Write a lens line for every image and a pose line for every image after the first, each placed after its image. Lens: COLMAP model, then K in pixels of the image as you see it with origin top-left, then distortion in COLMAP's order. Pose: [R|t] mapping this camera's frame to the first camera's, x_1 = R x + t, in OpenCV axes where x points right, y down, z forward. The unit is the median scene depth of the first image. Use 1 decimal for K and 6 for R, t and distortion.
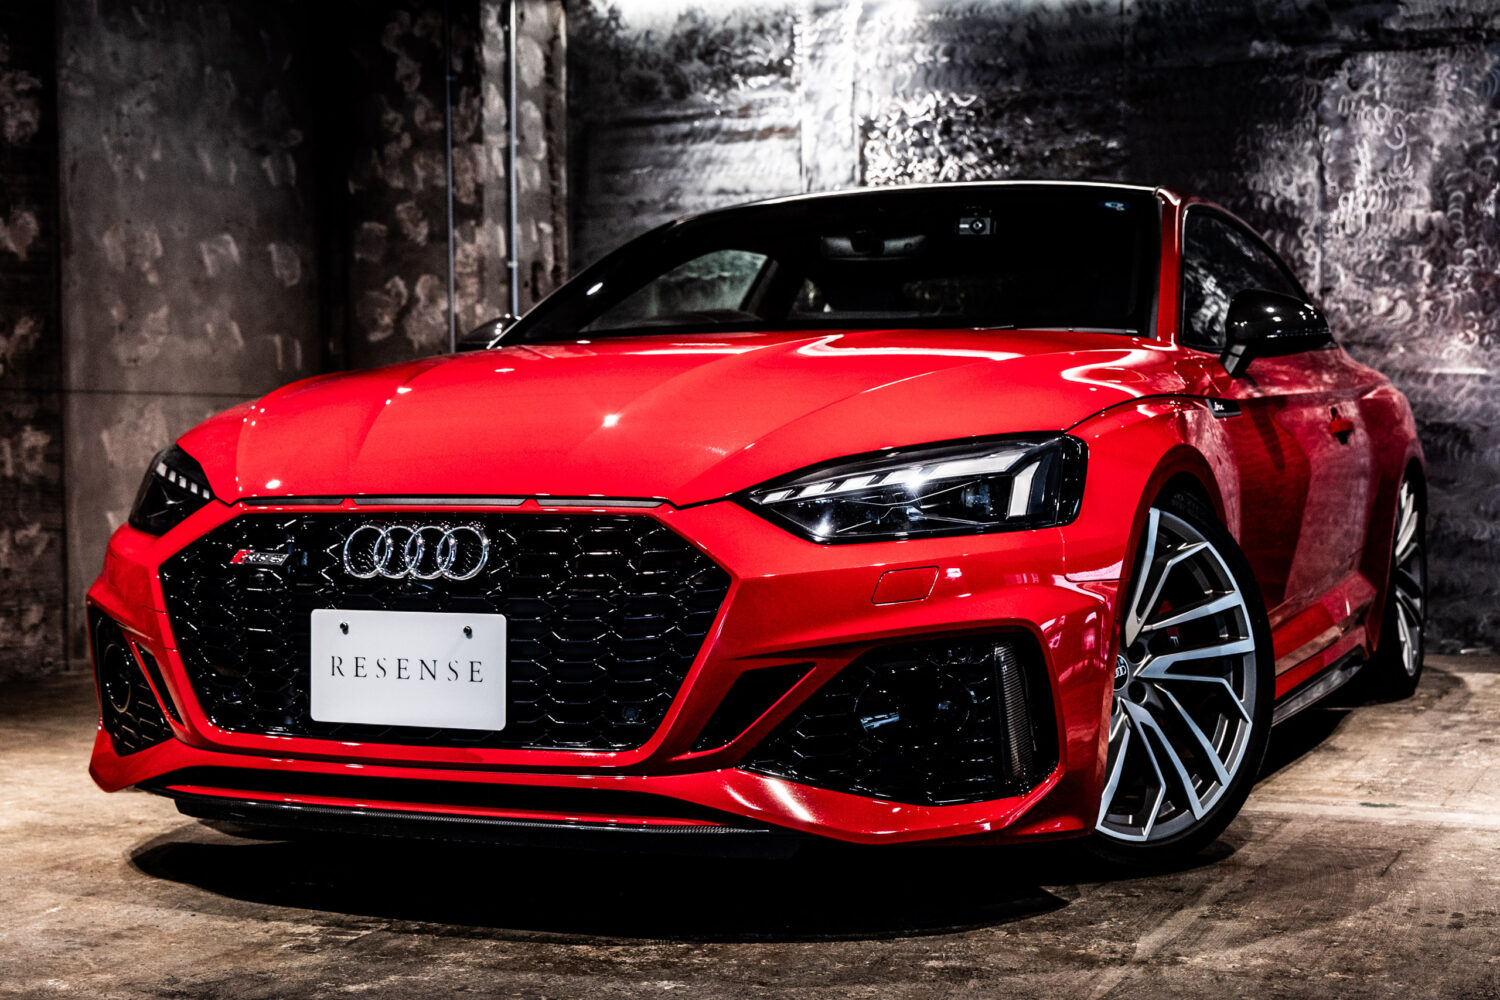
lens RADIAL K [[2277.4, 0, 740.2], [0, 2277.4, 496.2], [0, 0, 1]] dist [0.019772, -0.020518]
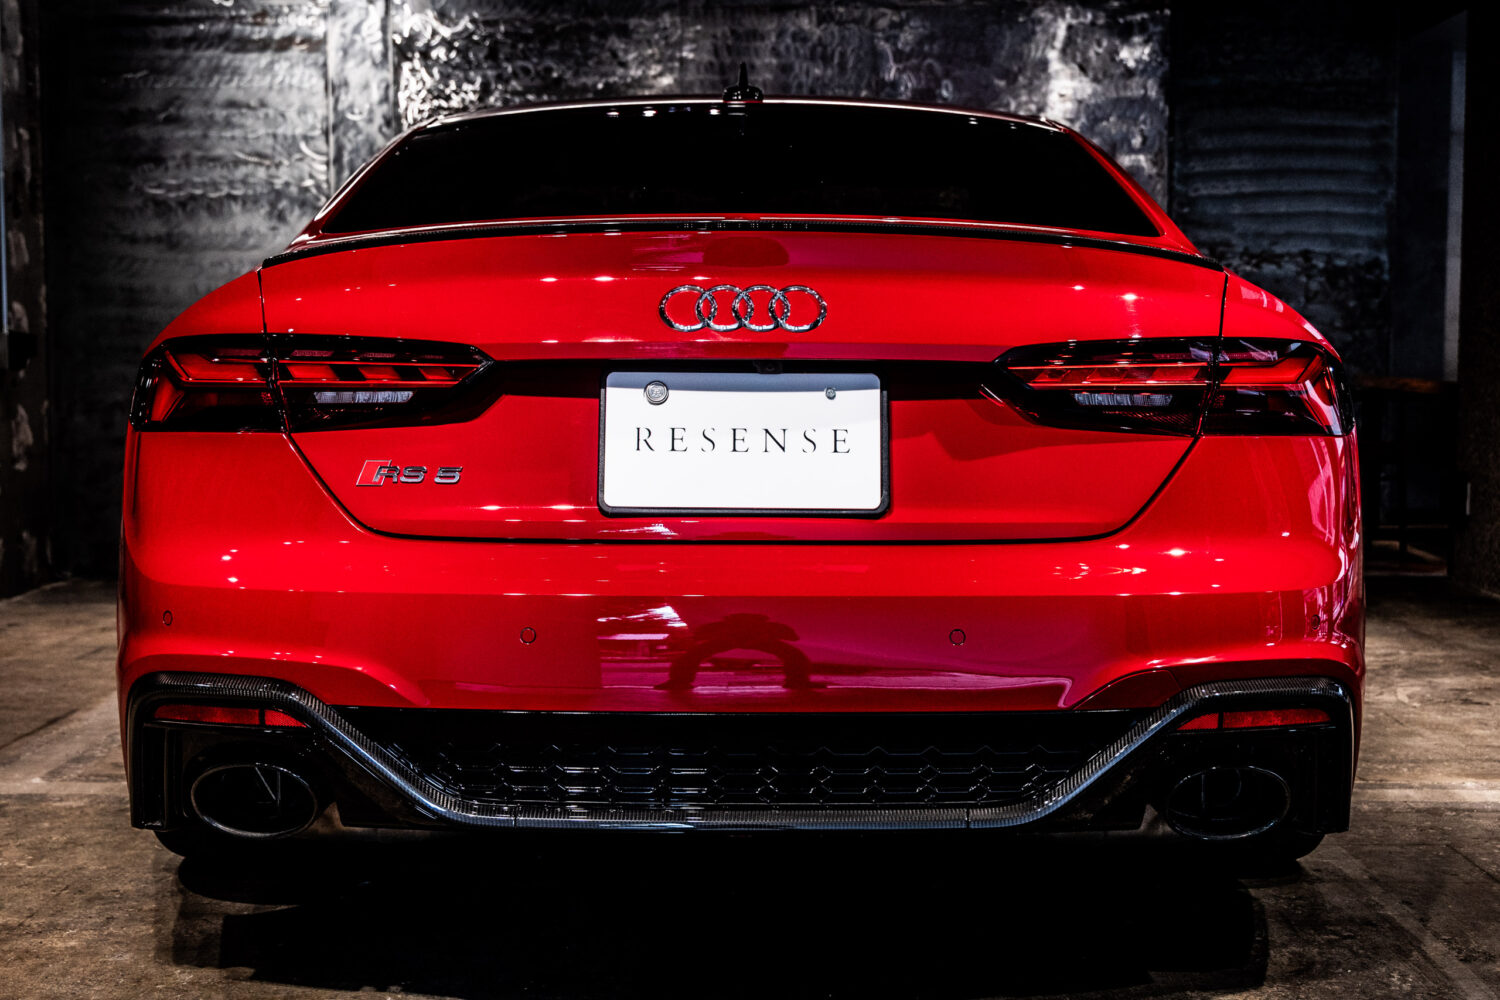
lens RADIAL K [[2087.3, 0, 750.6], [0, 2087.3, 496.8], [0, 0, 1]] dist [0.011553, -0.022516]
pose [[0.913798, -0.019499, 0.405700, -0.170296], [-0.001101, 0.998724, 0.050481, -0.019462], [-0.406166, -0.046576, 0.912611, 0.146745]]
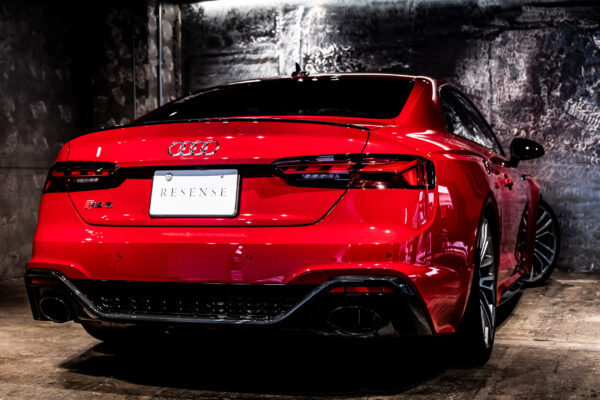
lens RADIAL K [[909.0, 0, 300.8], [0, 909.0, 200.4], [0, 0, 1]] dist [0.003632, 0.012147]
pose [[0.996780, -0.004272, 0.080072, -0.029929], [0.004401, 0.999989, -0.001437, -0.007746], [-0.080065, 0.001784, 0.996788, 0.025292]]
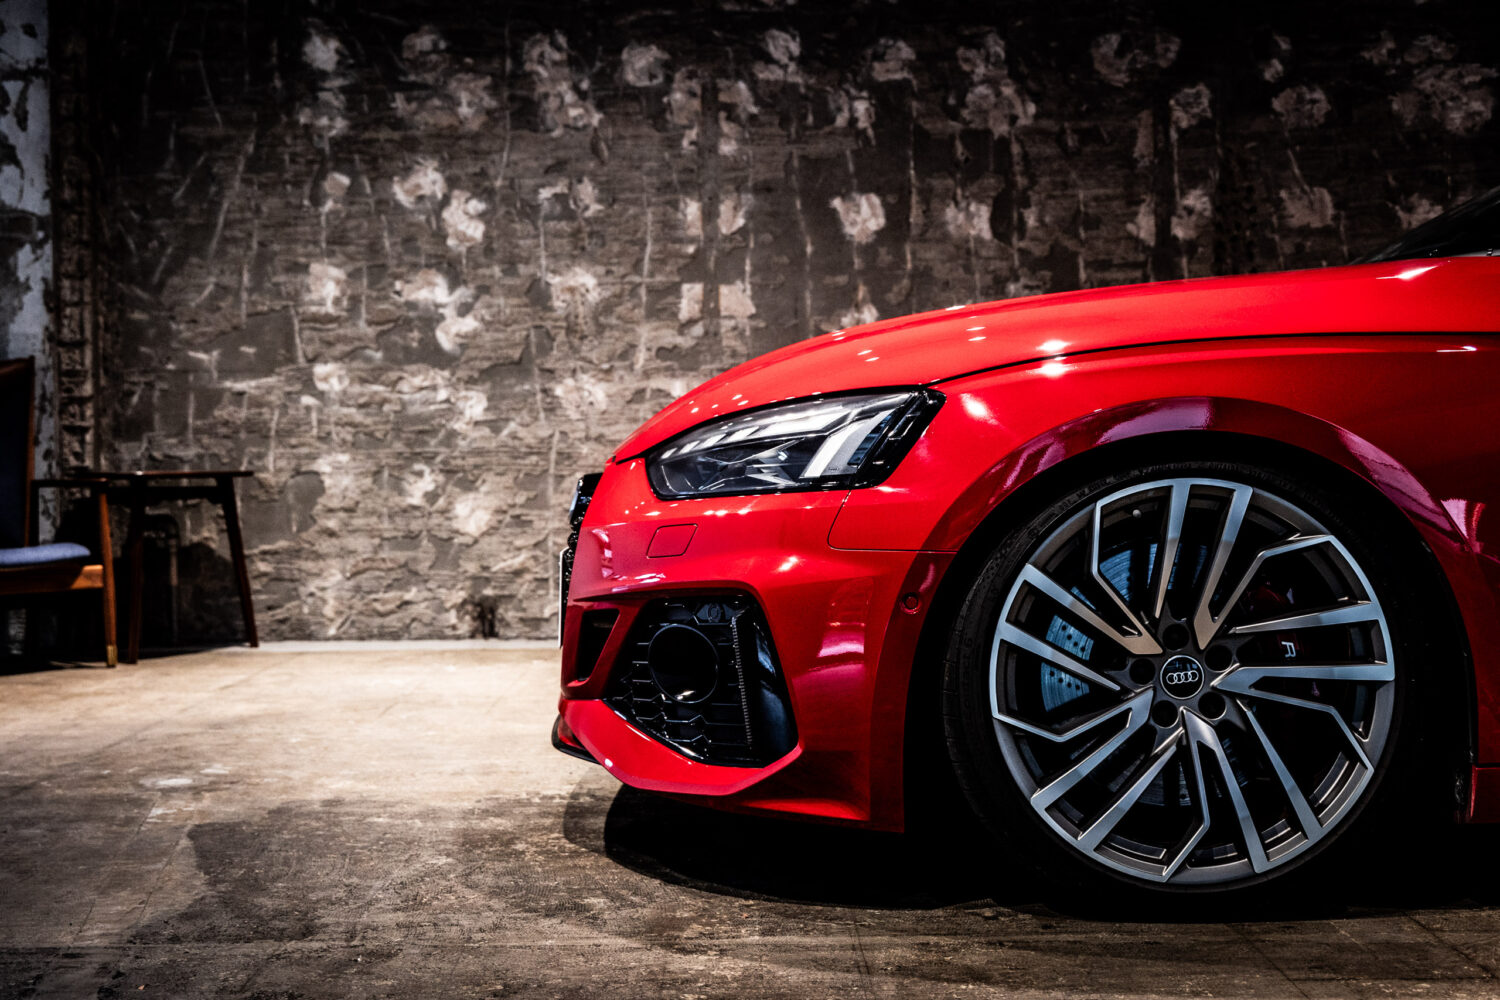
lens RADIAL K [[2068.3, 0, 750.9], [0, 2068.3, 493.1], [0, 0, 1]] dist [0.035518, -0.050258]
pose [[0.424594, 0.025855, -0.905015, 0.367227], [-0.016010, 0.999650, 0.021047, -0.001713], [0.905242, 0.005553, 0.424860, 0.249681]]
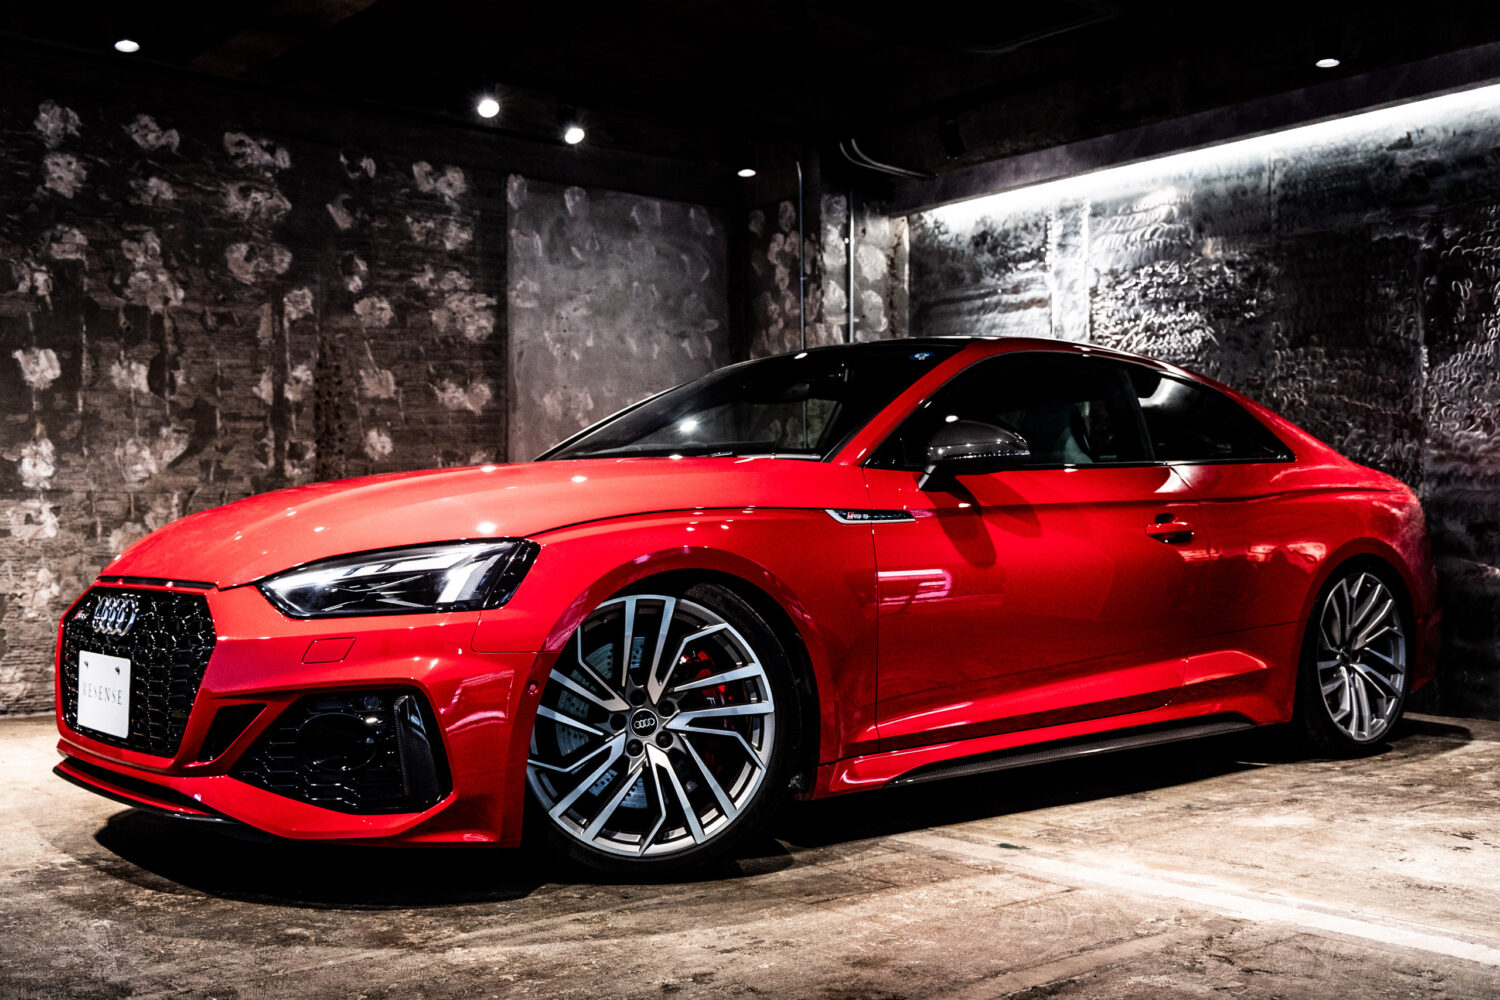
lens RADIAL K [[1578.9, 0, 750.5], [0, 1578.9, 504.0], [0, 0, 1]] dist [0.002711, 0.024968]
pose [[0.899084, -0.001228, -0.437773, 0.282205], [-0.014732, 0.999345, -0.033058, -0.008505], [0.437527, 0.036171, 0.898477, 0.099742]]
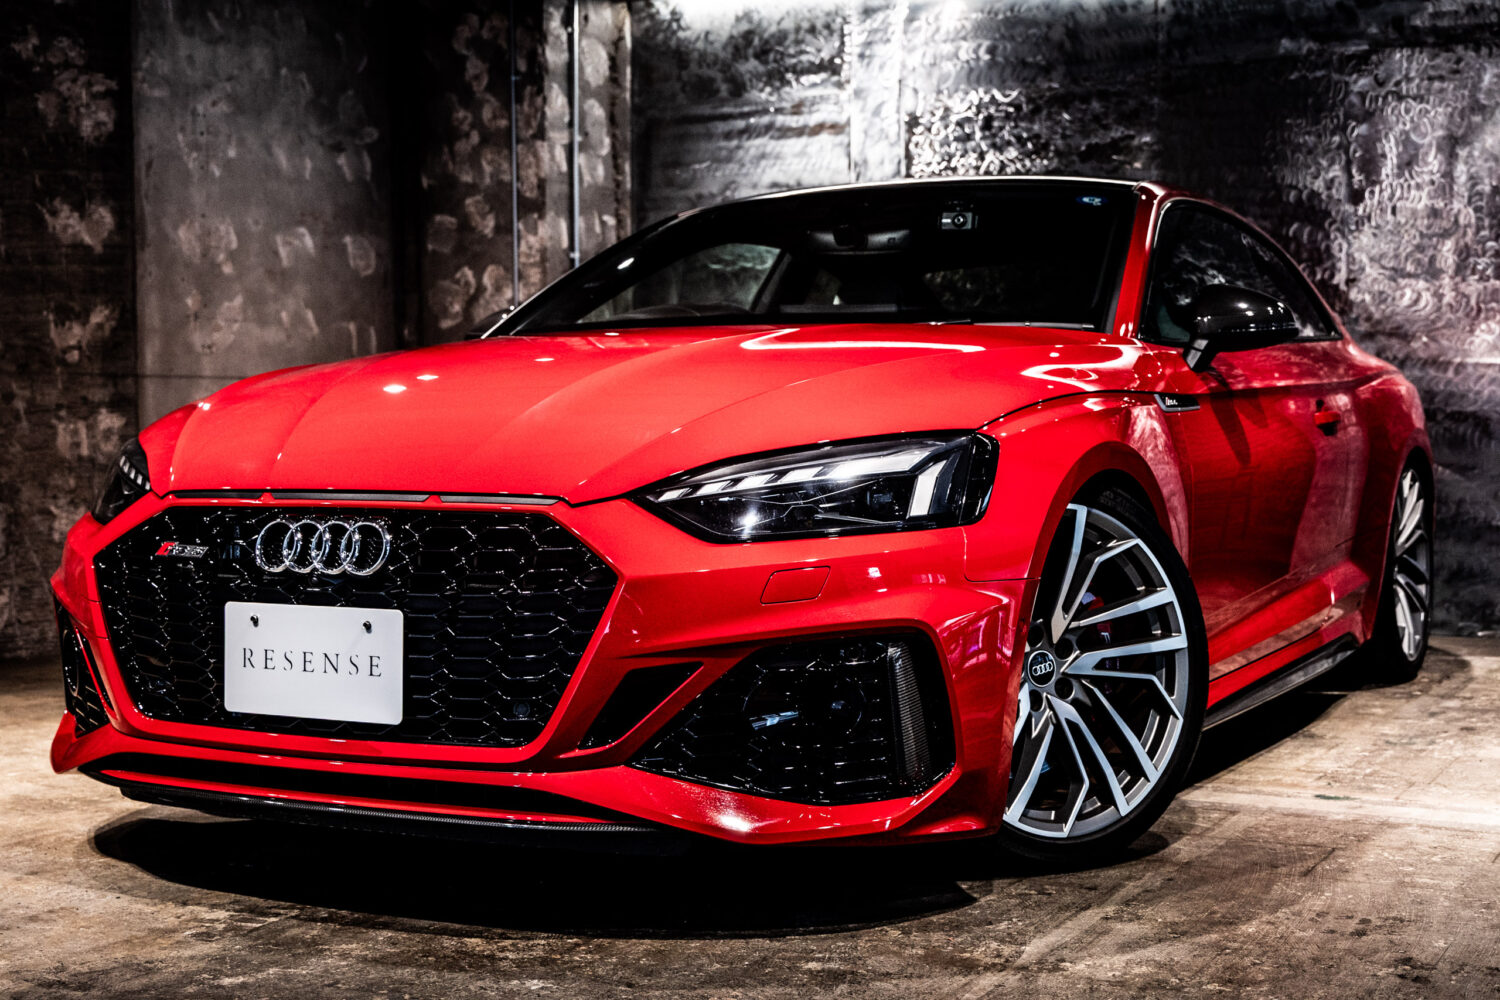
lens RADIAL K [[2114.7, 0, 752.9], [0, 2114.7, 504.8], [0, 0, 1]] dist [-0.002315, 0.034379]
pose [[0.998171, 0.006964, -0.060047, 0.042979], [-0.005869, 0.999814, 0.018388, -0.005143], [0.060164, -0.018002, 0.998026, 0.029676]]
